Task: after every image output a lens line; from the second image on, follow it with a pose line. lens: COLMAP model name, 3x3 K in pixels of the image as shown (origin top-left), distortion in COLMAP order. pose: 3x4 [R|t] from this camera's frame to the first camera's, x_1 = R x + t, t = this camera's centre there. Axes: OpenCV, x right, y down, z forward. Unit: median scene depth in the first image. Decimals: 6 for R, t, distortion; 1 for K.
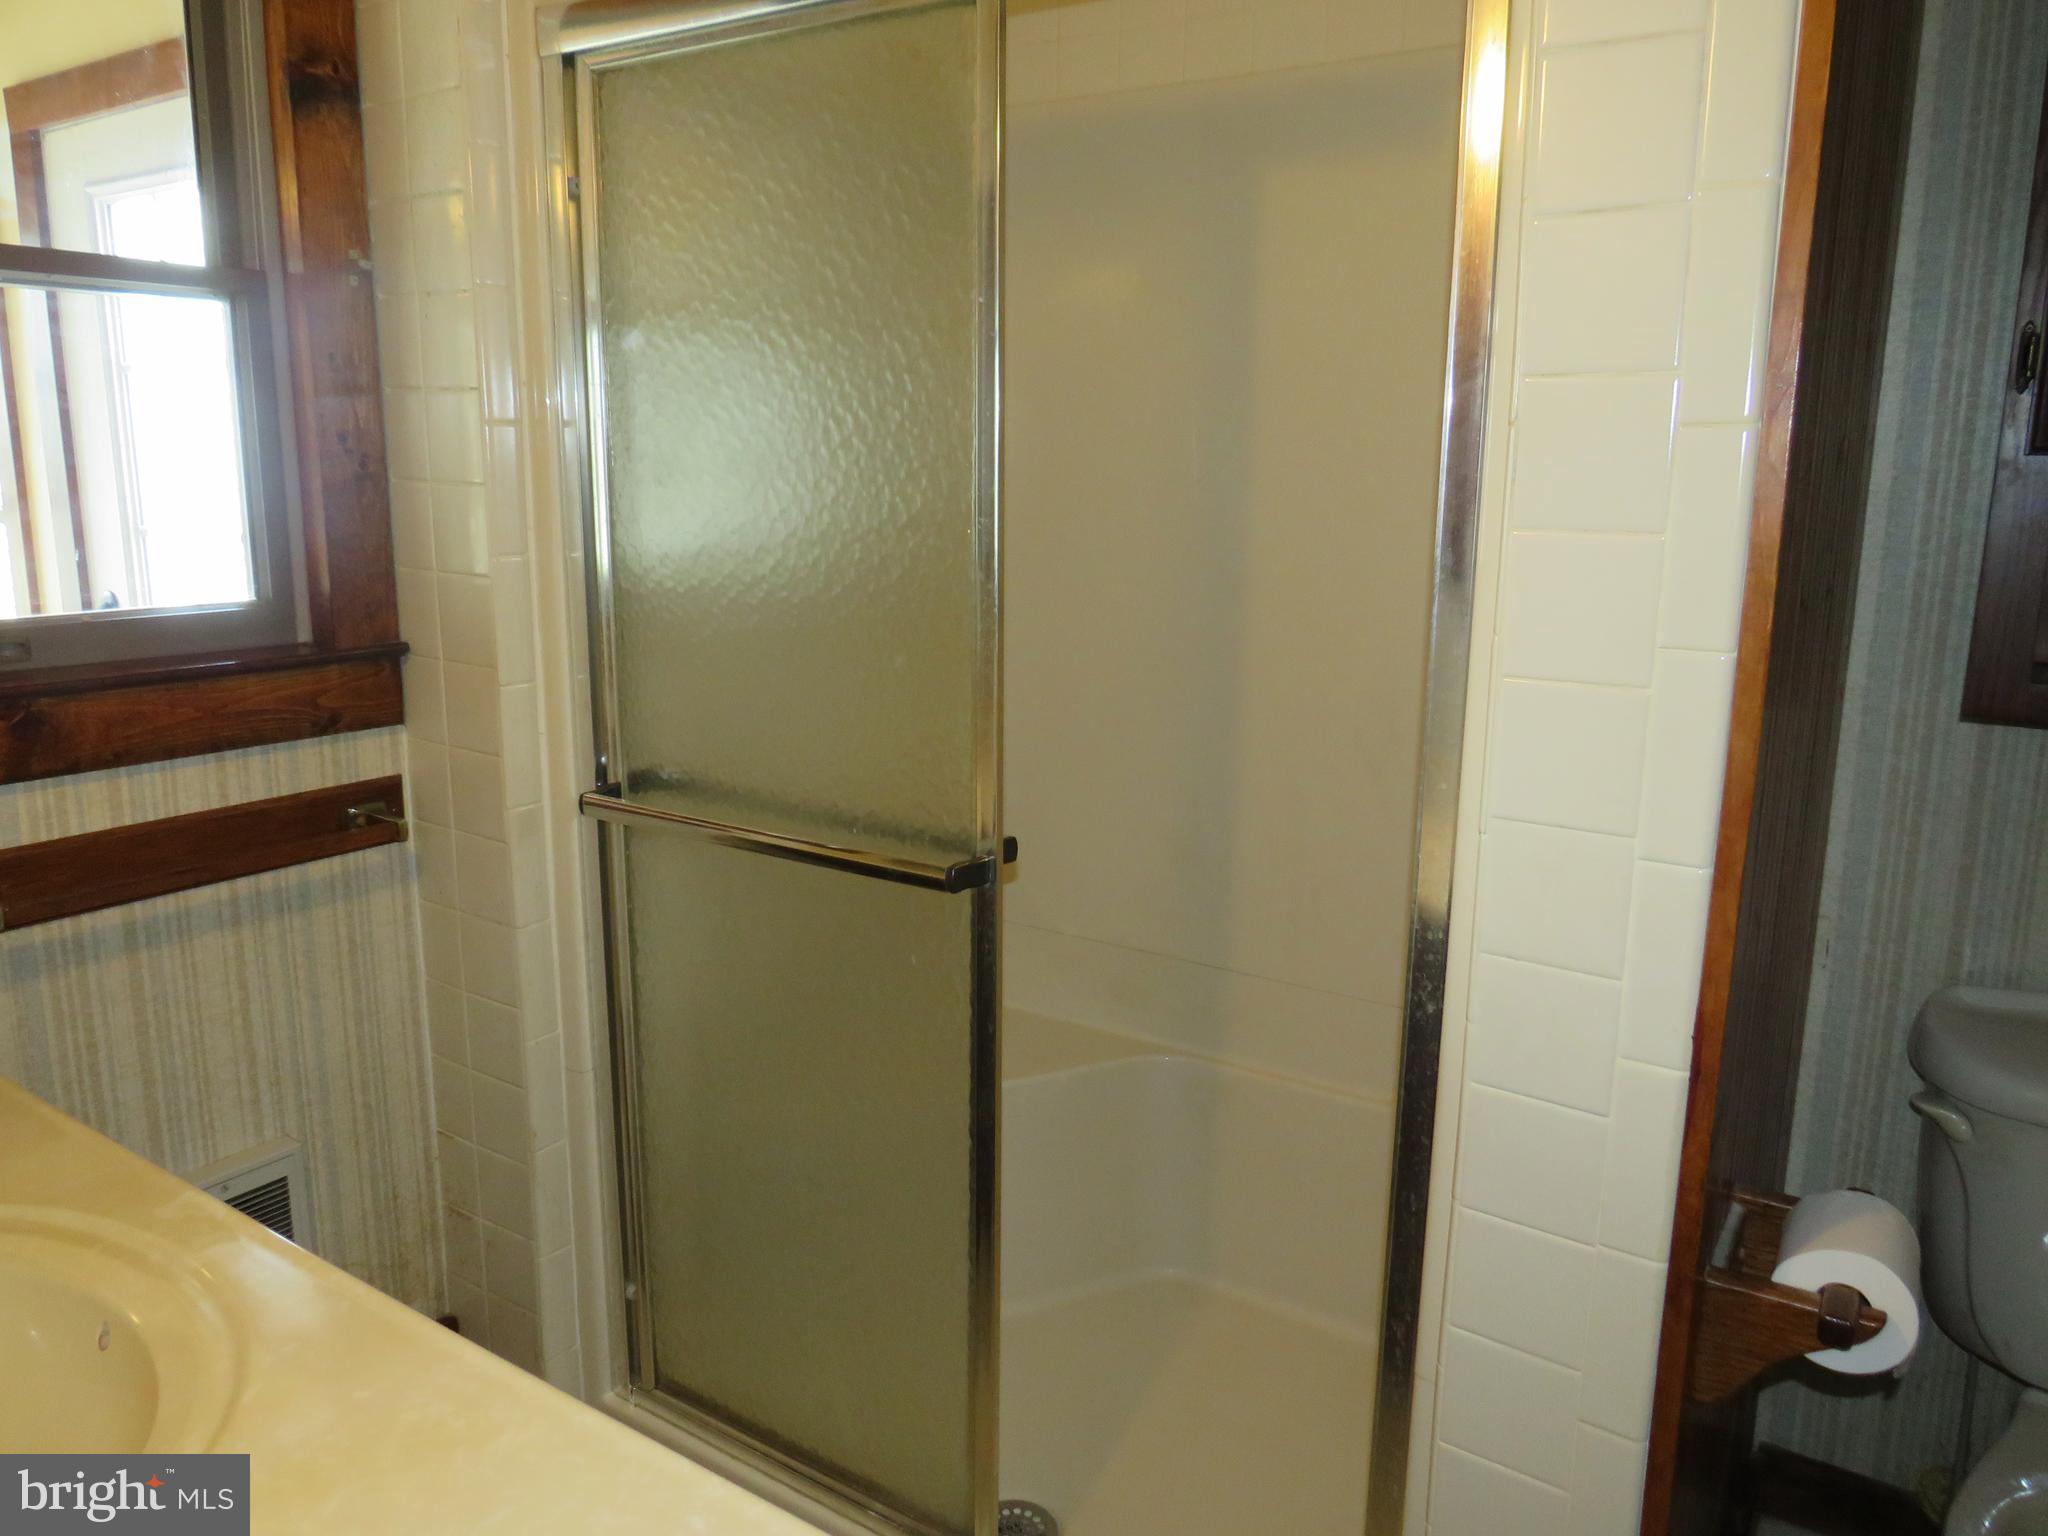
lens RADIAL K [[1472.2, 0, 1014.7], [0, 1472.2, 775.5], [0, 0, 1]] dist [-0.038226, 0.036281]
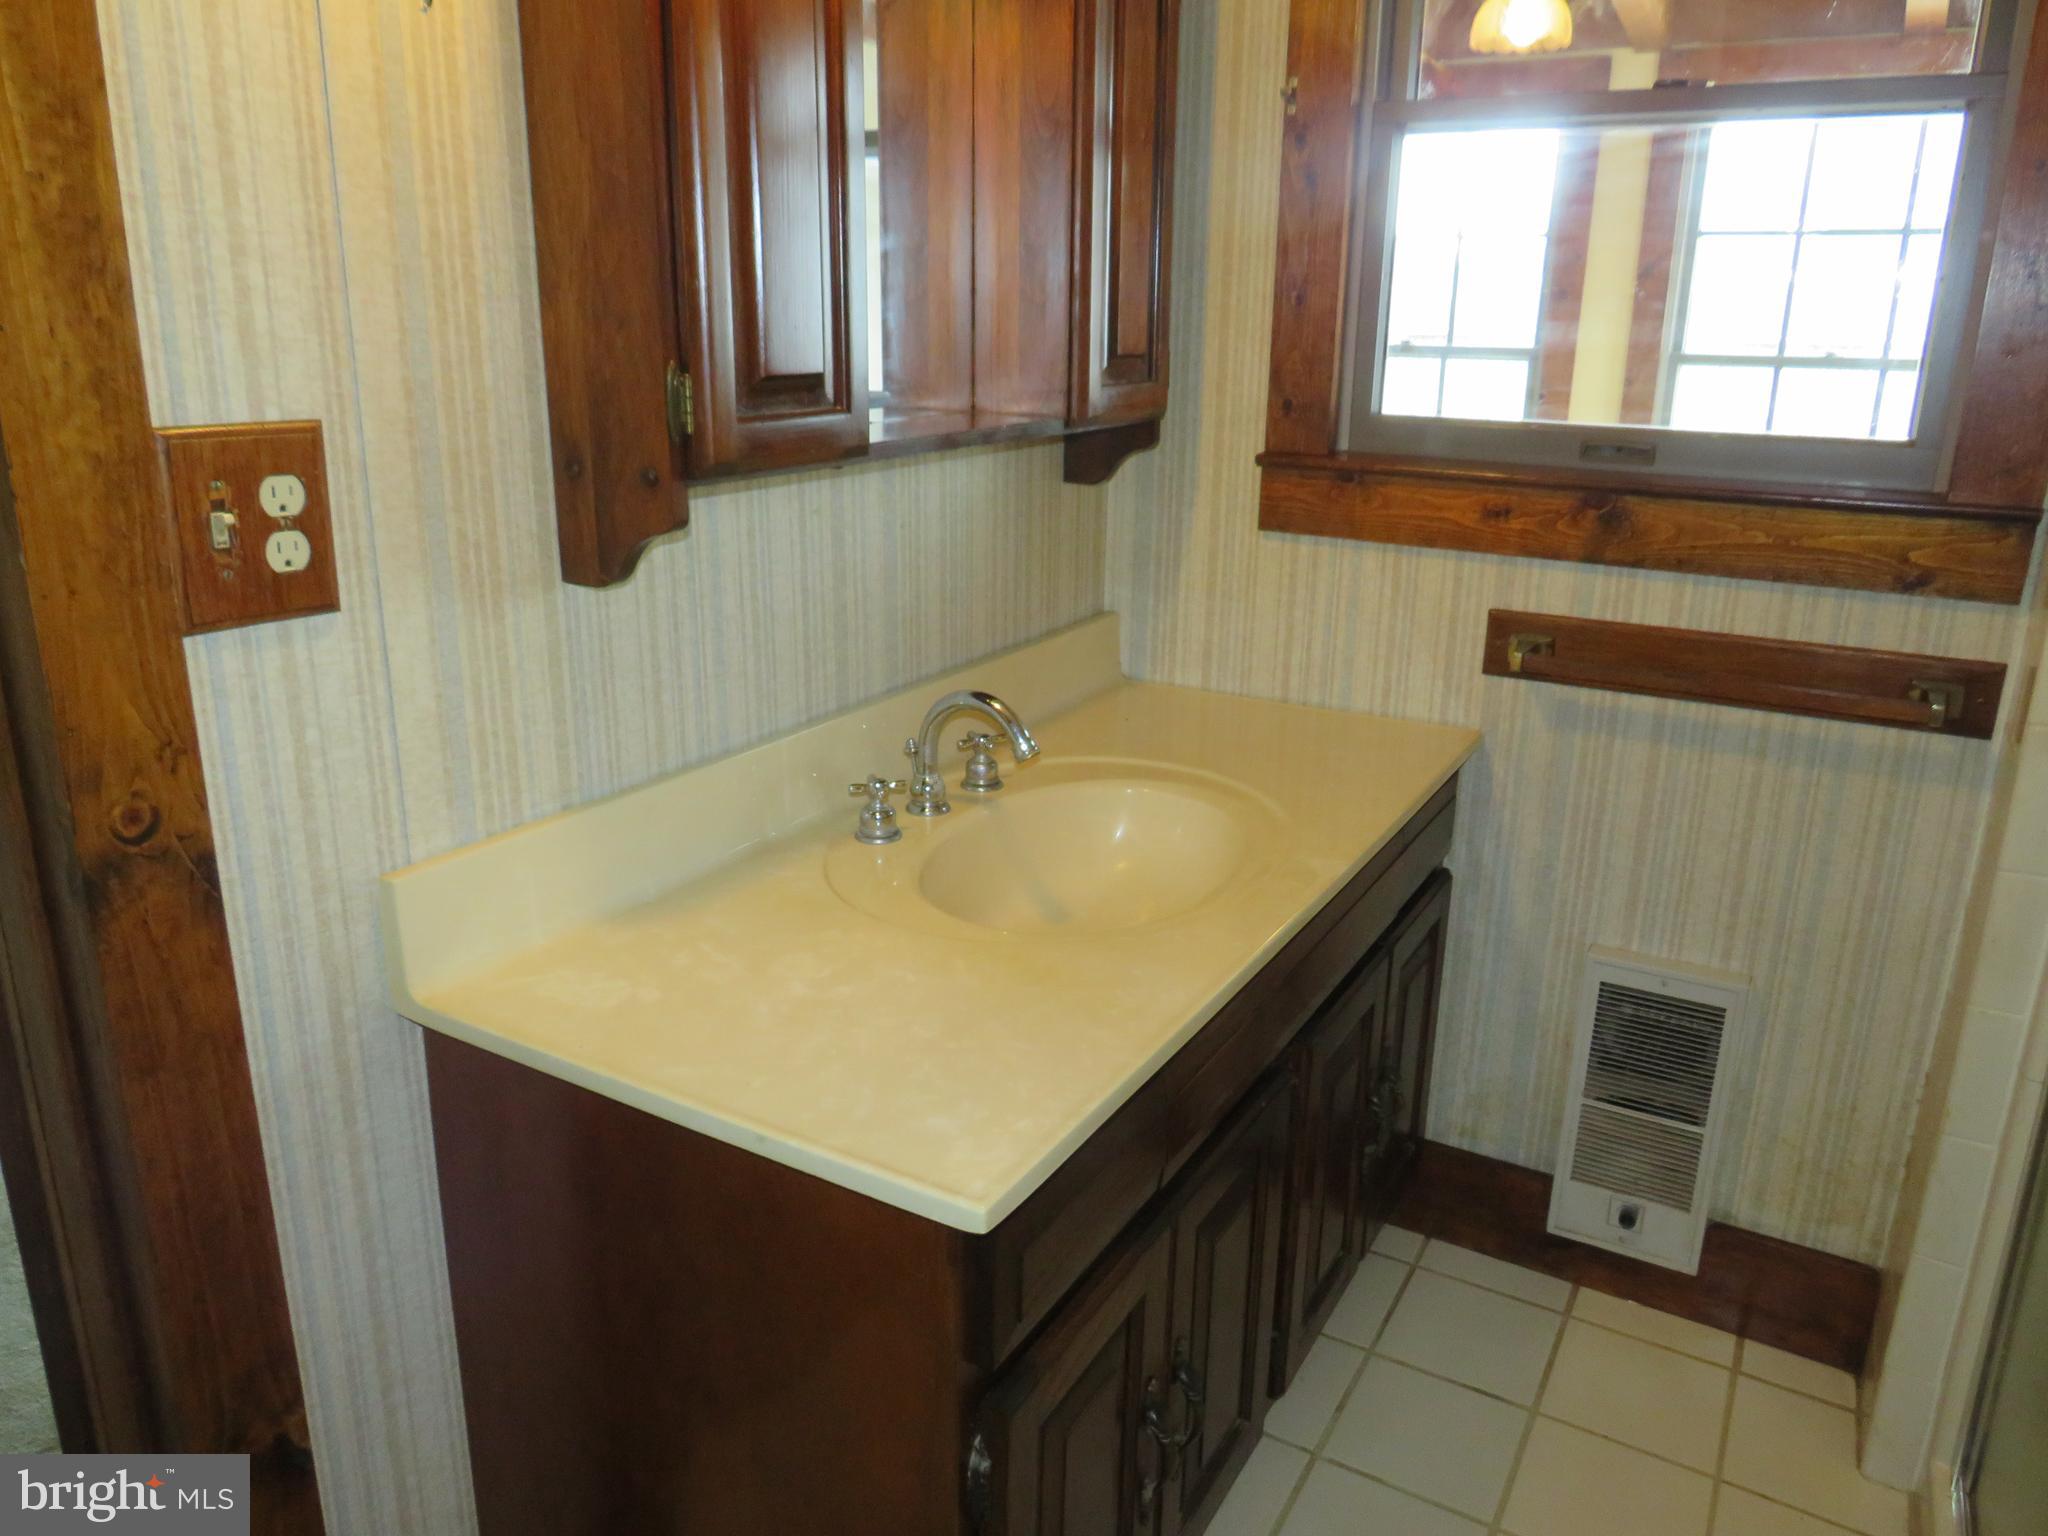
lens RADIAL K [[1472.2, 0, 1014.0], [0, 1472.2, 753.6], [0, 0, 1]] dist [-0.038226, 0.036281]
pose [[0.065249, 0.277692, -0.958452, 0.404116], [-0.224020, 0.940058, 0.257112, -0.043875], [0.972398, 0.197936, 0.123546, 0.368796]]
